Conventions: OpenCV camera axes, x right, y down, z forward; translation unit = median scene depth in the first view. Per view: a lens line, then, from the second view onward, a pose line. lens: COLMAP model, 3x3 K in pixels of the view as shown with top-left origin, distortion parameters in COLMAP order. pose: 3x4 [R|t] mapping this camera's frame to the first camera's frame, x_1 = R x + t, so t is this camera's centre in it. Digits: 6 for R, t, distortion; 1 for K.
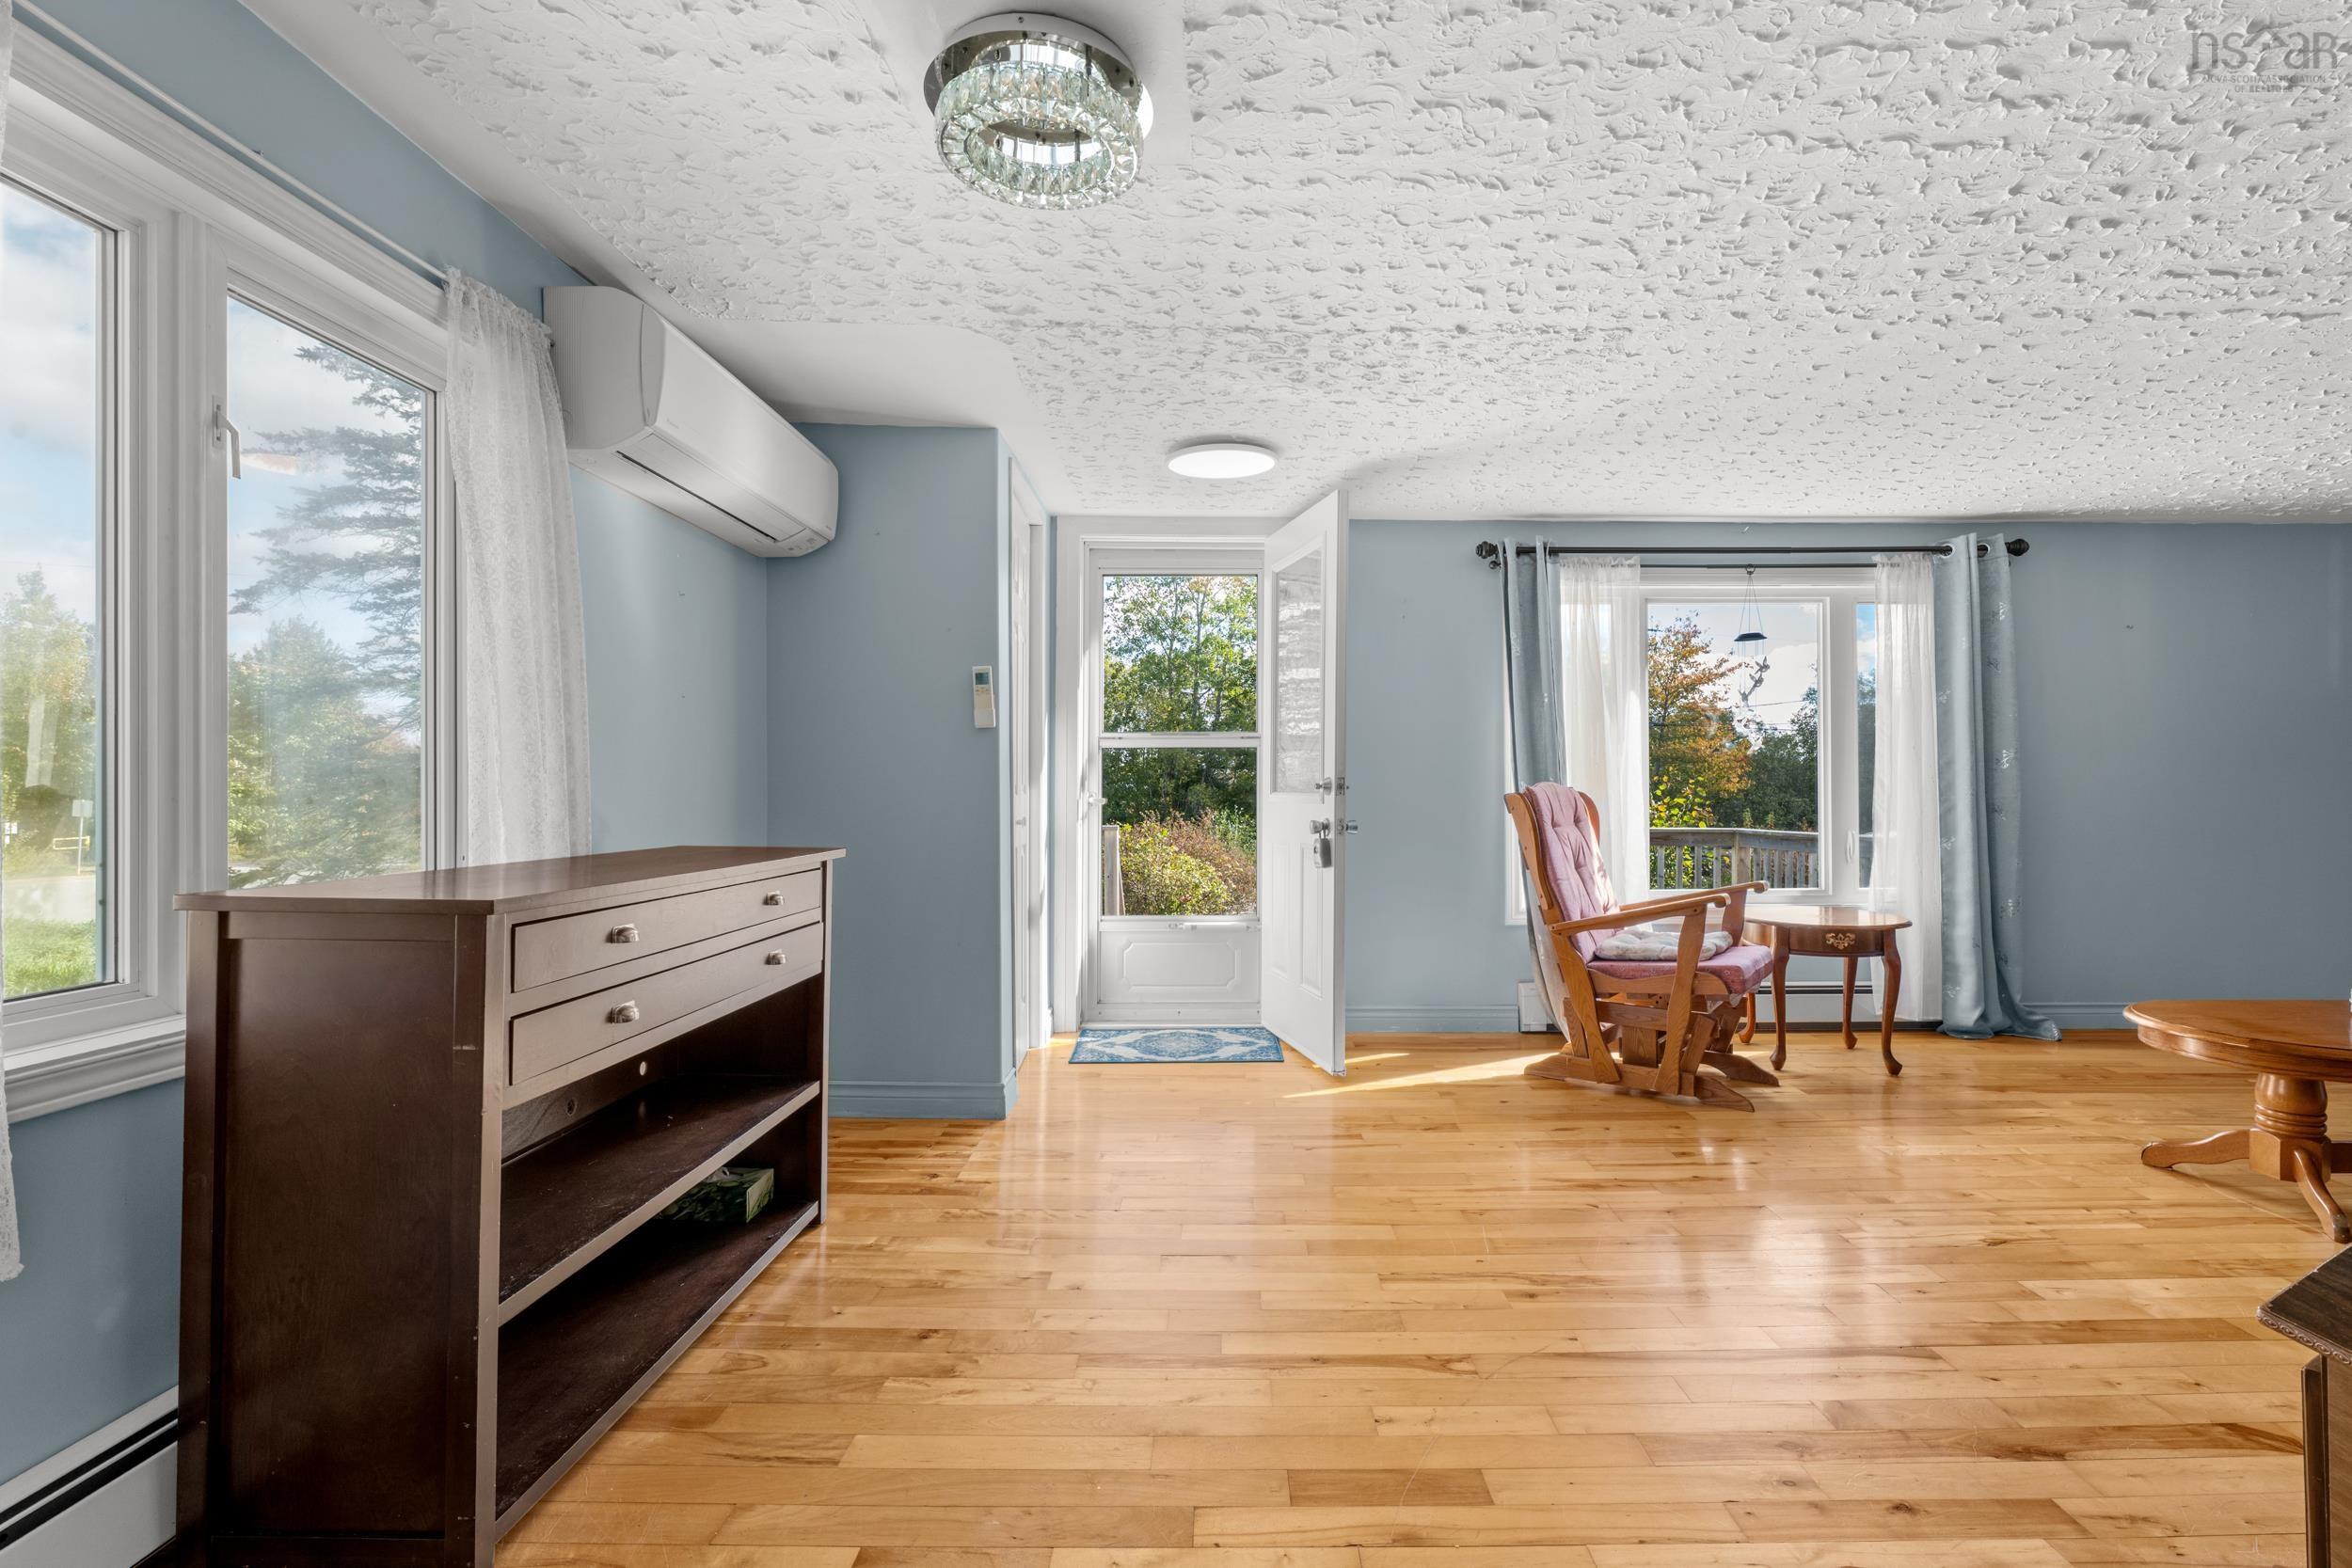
lens RADIAL K [[1054.0, 0, 1176.0], [0, 1054.0, 784.0], [0, 0, 1]] dist [0.000323, 0.000002]
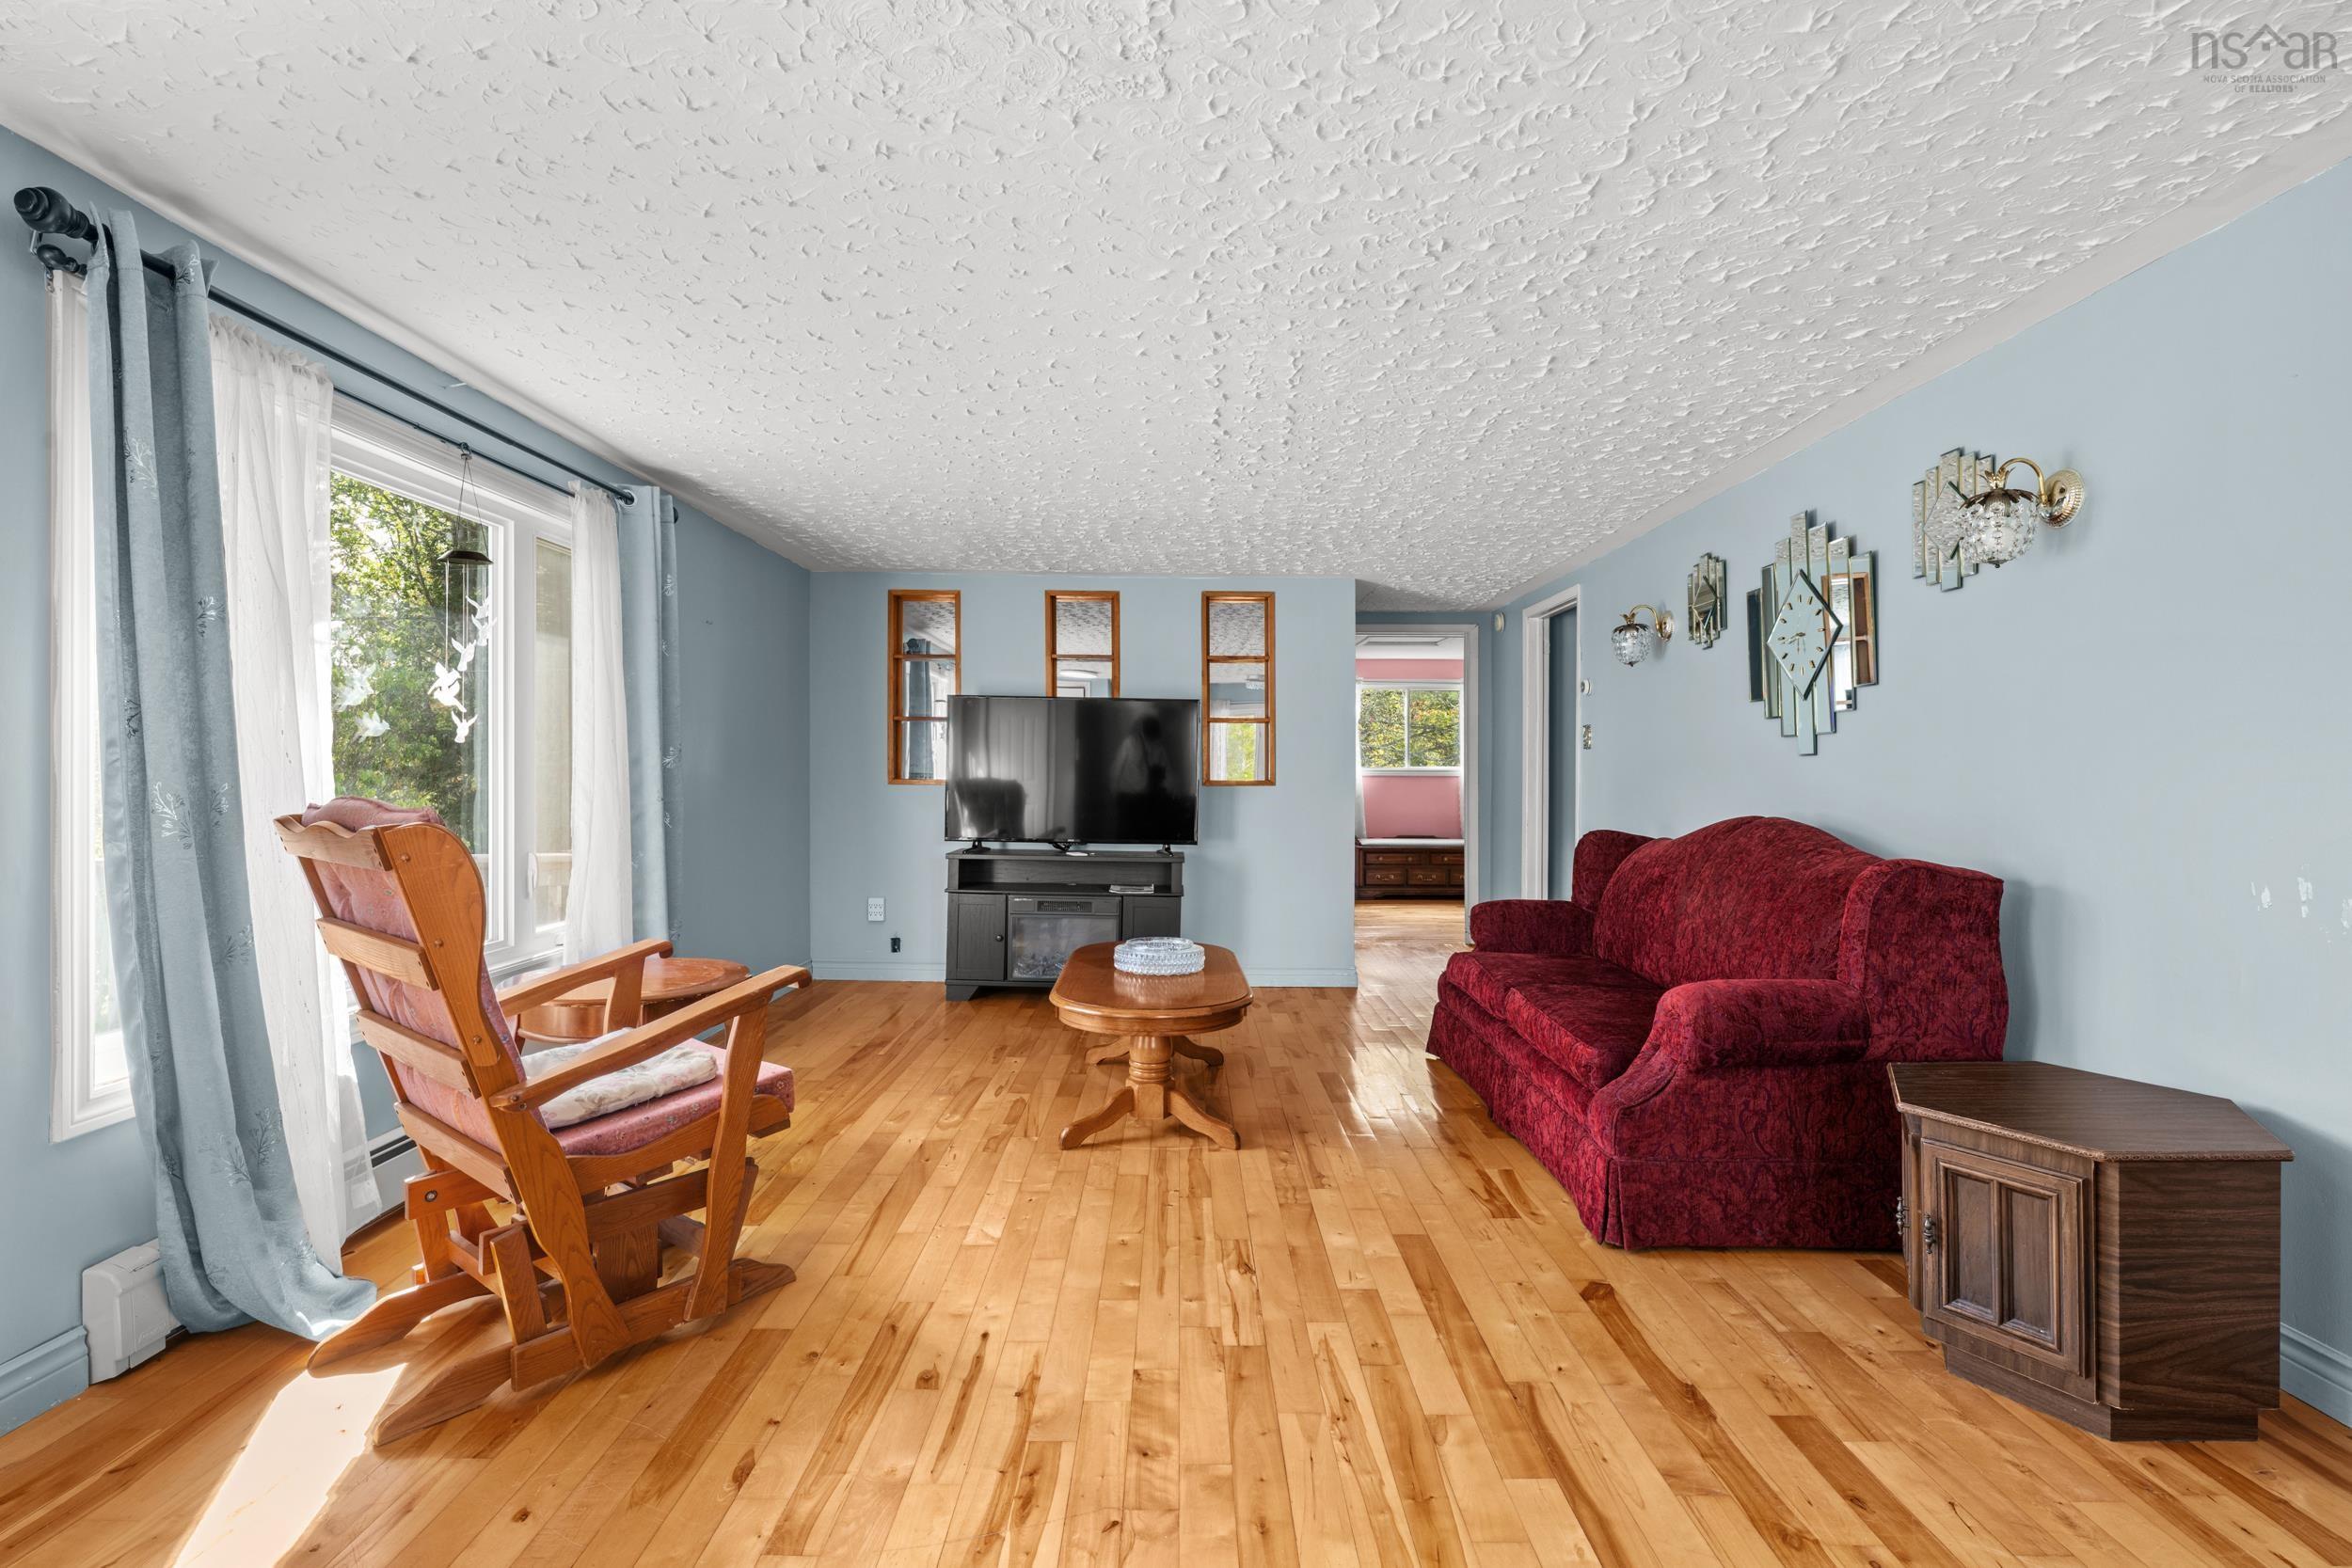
lens RADIAL K [[1143.9, 0, 1181.2], [0, 1143.9, 771.0], [0, 0, 1]] dist [-0.001294, -0.000263]
pose [[-0.011011, 0.000751, 0.999939, -0.242417], [0.009179, 0.999958, -0.000650, -0.016276], [-0.999897, 0.009172, -0.011018, 0.984761]]
